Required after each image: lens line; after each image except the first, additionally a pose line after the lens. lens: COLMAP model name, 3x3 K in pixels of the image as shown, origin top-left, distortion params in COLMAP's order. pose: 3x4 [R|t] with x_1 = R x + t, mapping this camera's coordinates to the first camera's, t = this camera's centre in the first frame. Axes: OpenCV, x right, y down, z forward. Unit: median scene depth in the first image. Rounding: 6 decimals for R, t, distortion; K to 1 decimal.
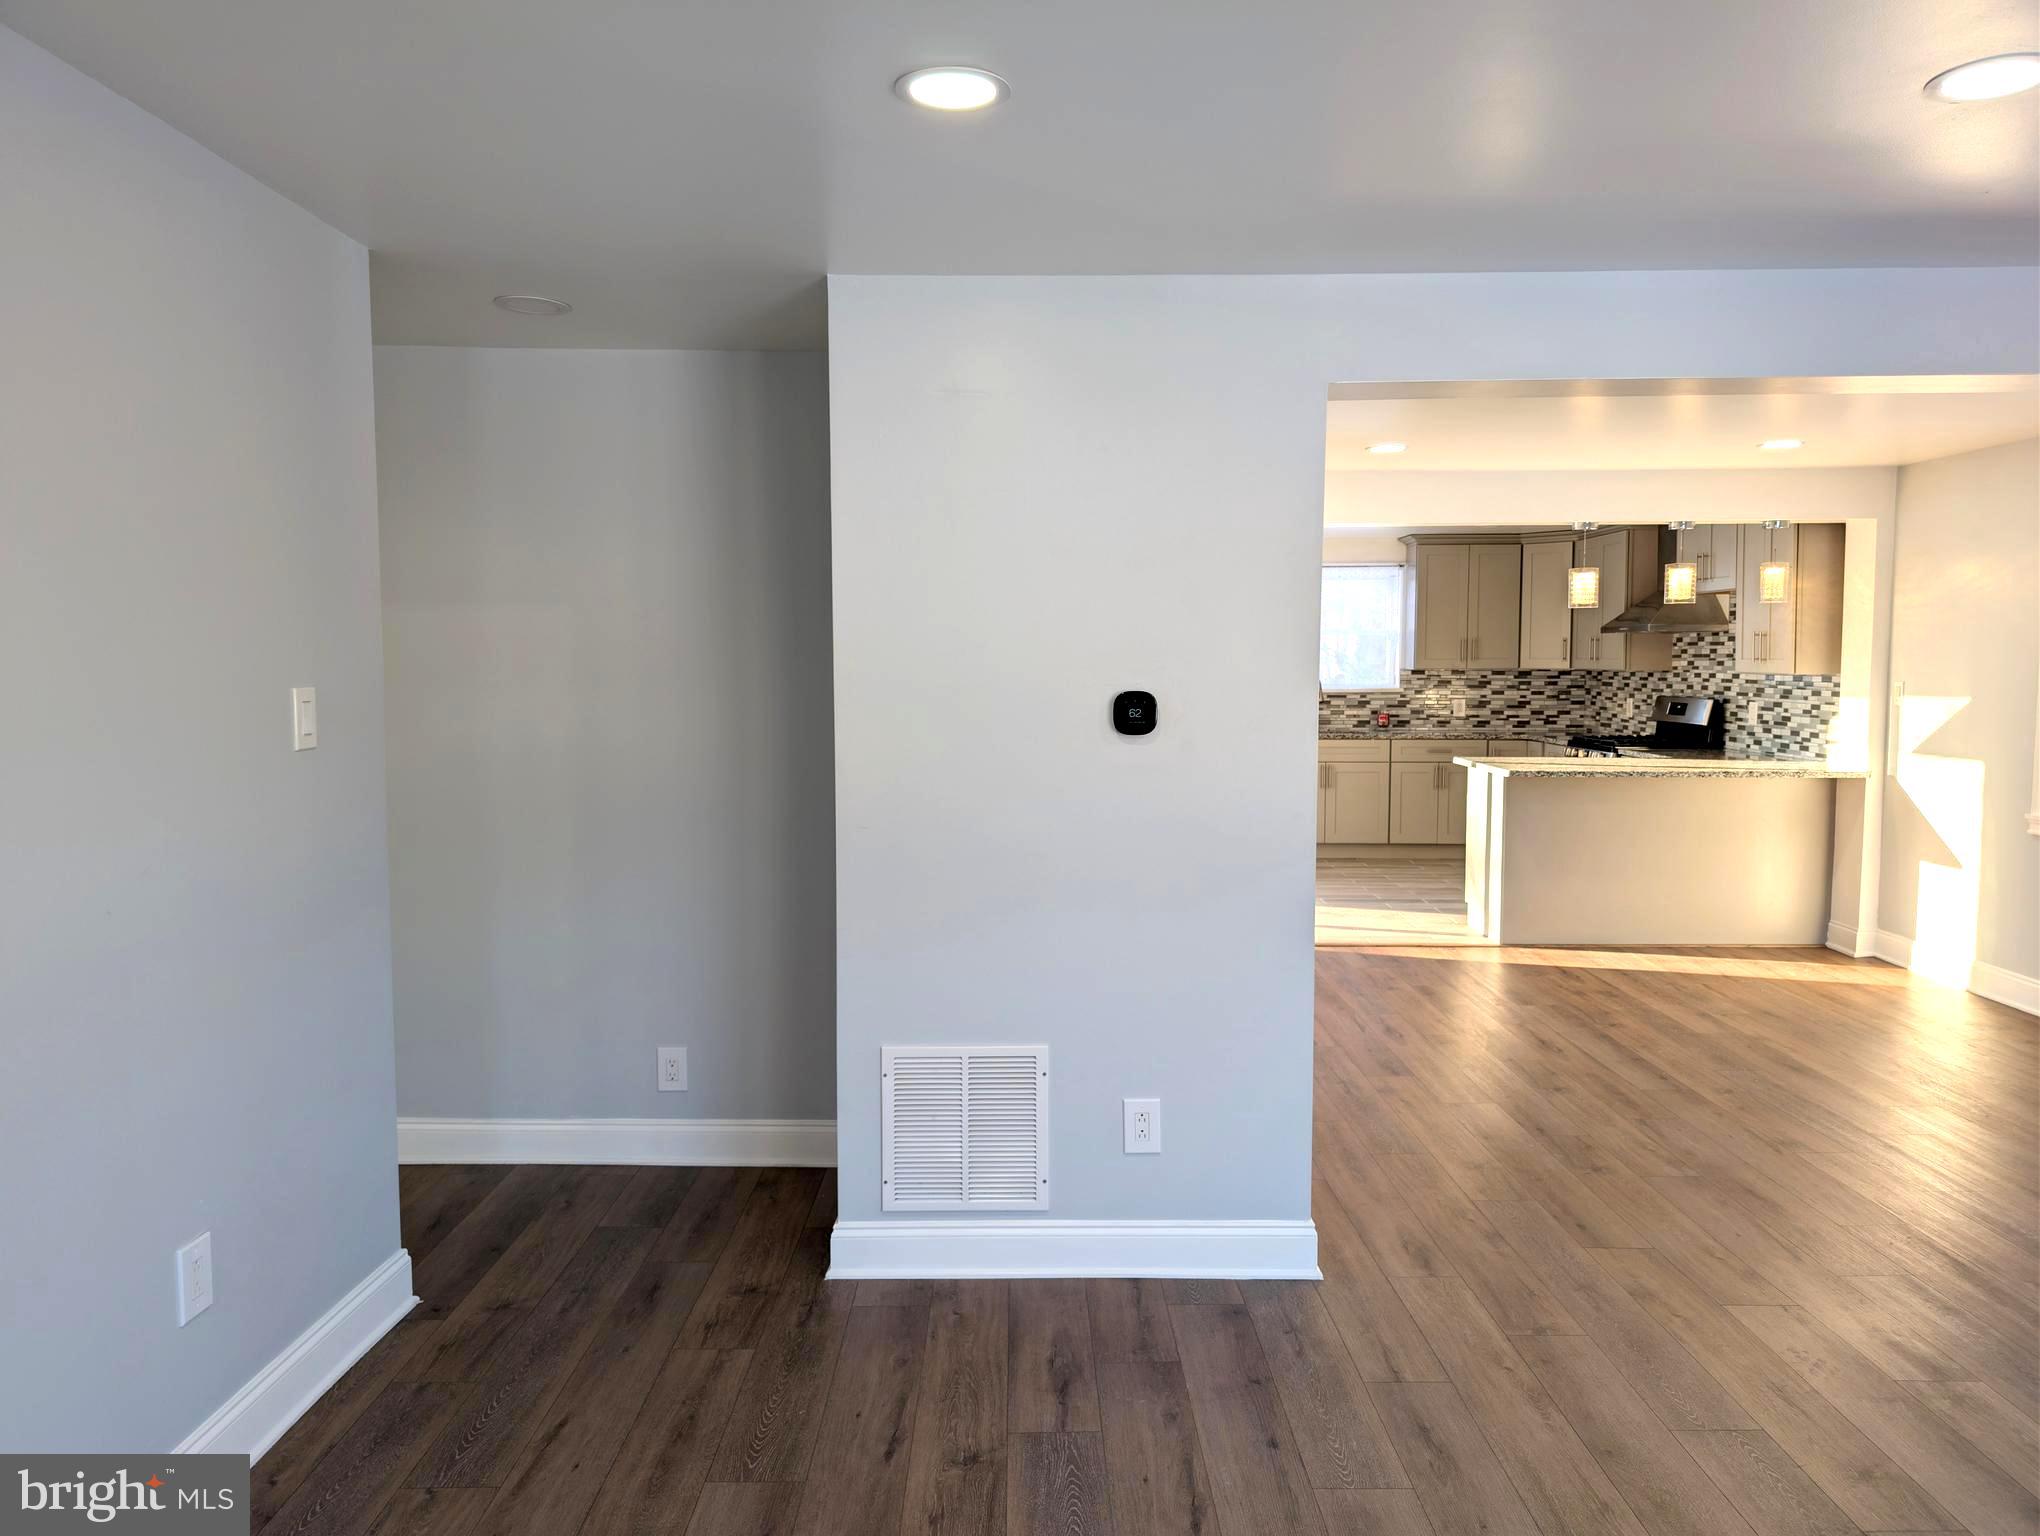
lens RADIAL K [[1456.9, 0, 1024.4], [0, 1456.9, 838.6], [0, 0, 1]] dist [0.016038, -0.013951]
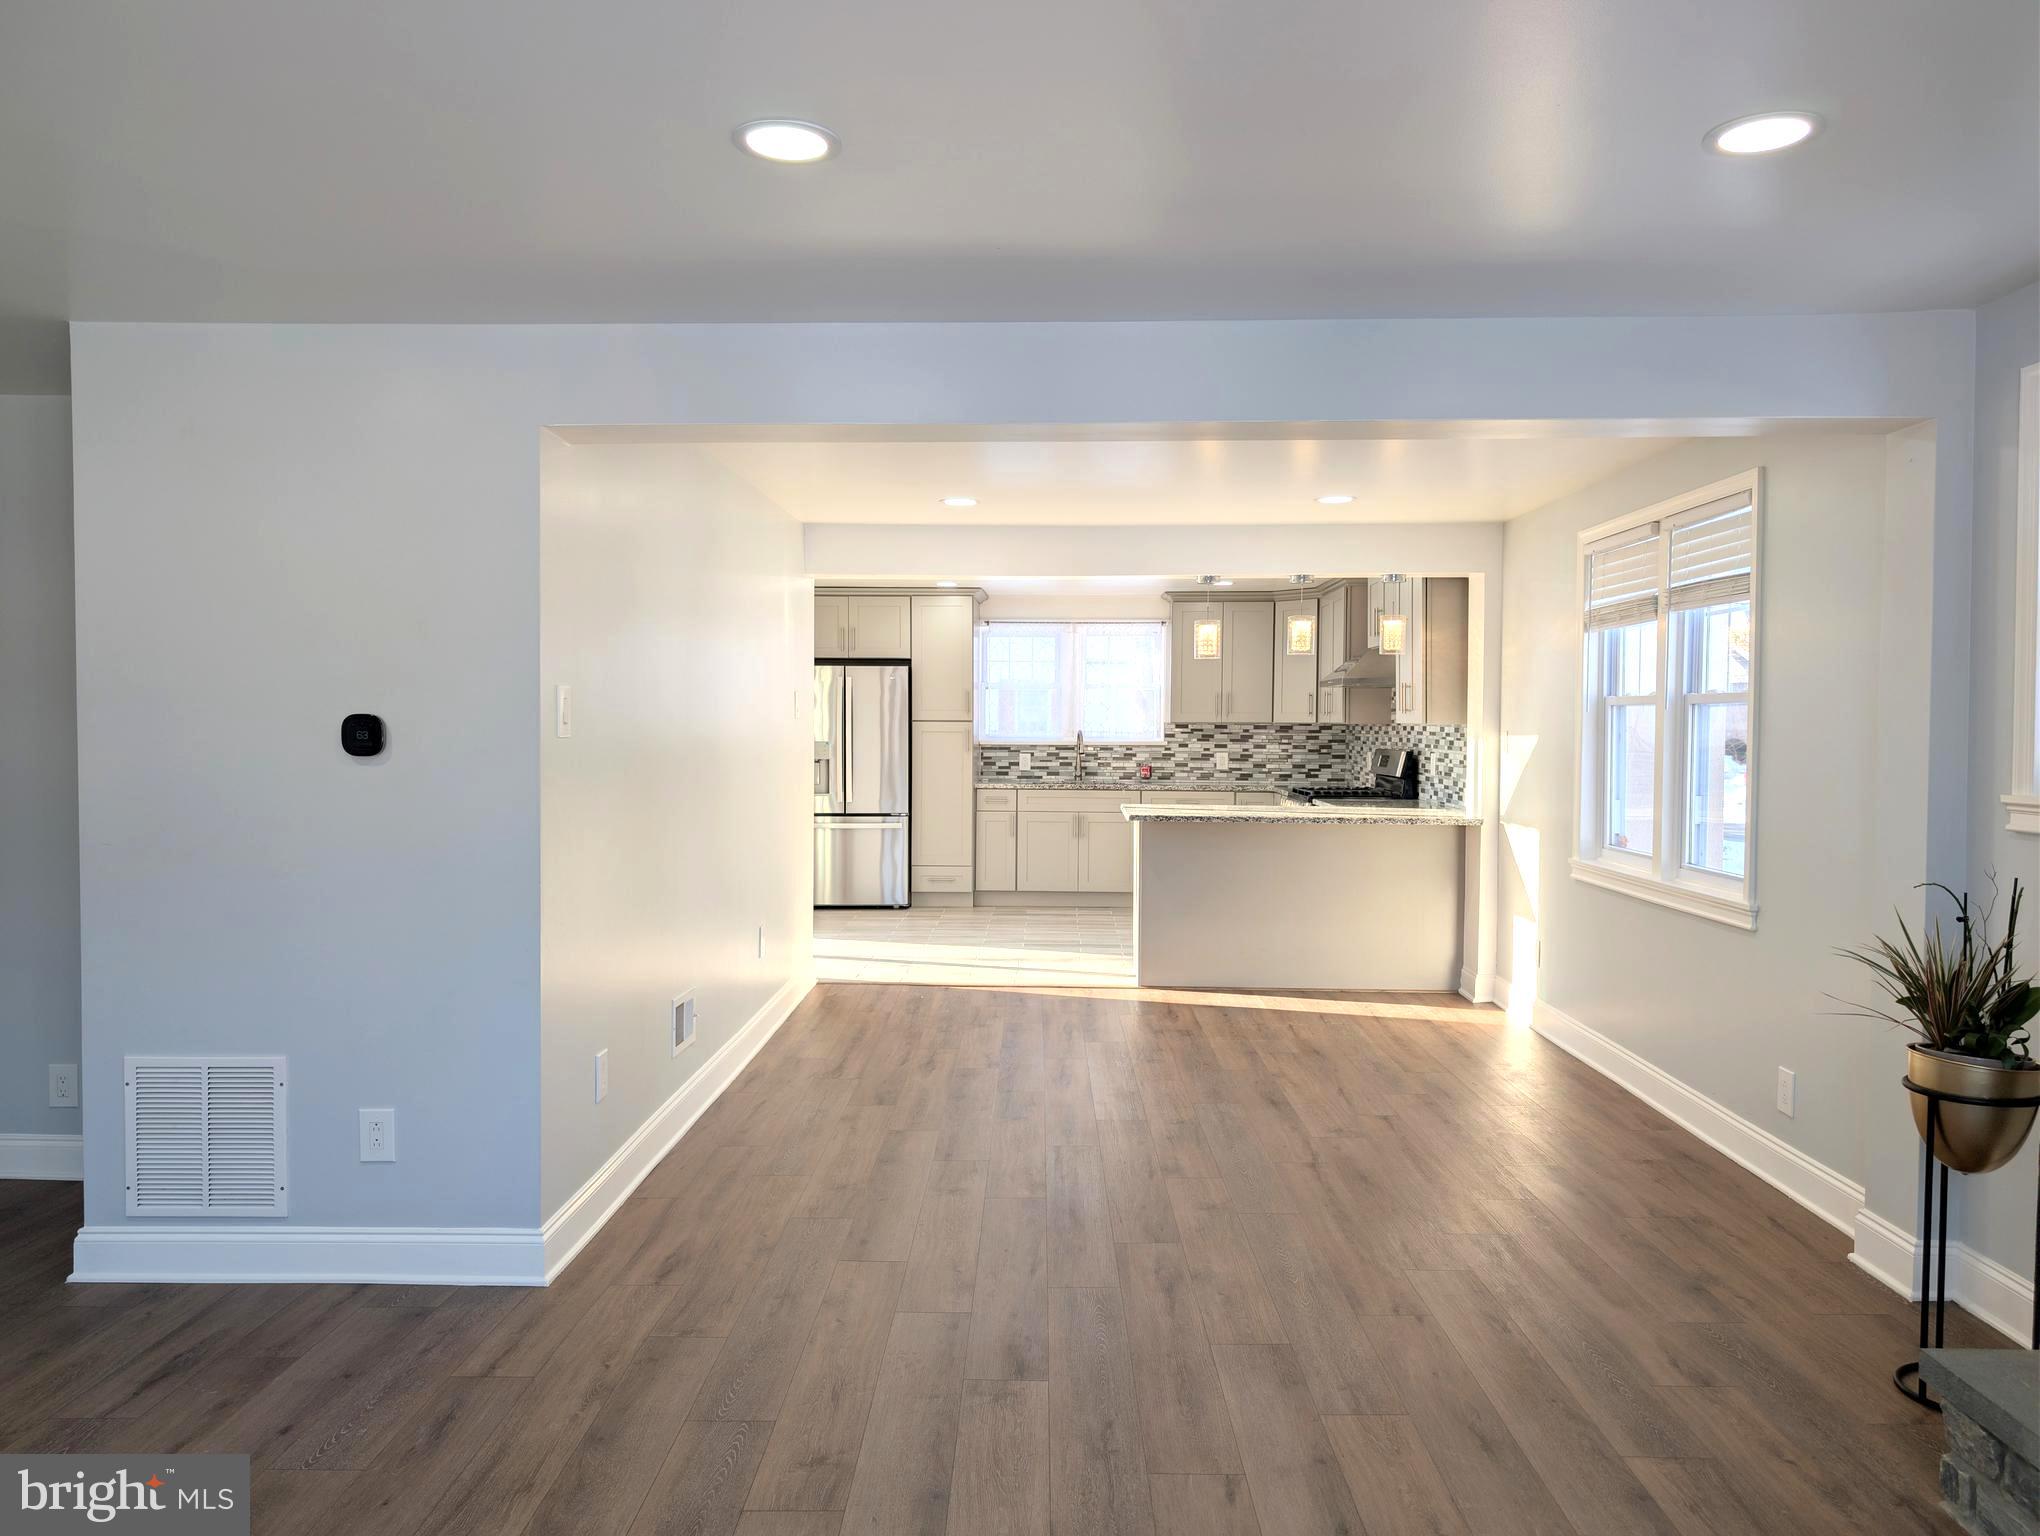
lens RADIAL K [[1456.9, 0, 992.9], [0, 1456.9, 828.3], [0, 0, 1]] dist [0.016038, -0.013951]
pose [[0.999910, 0.006642, -0.011625, 0.239746], [-0.007203, 0.998776, -0.048936, 0.012336], [0.011286, 0.049015, 0.998734, -0.018552]]
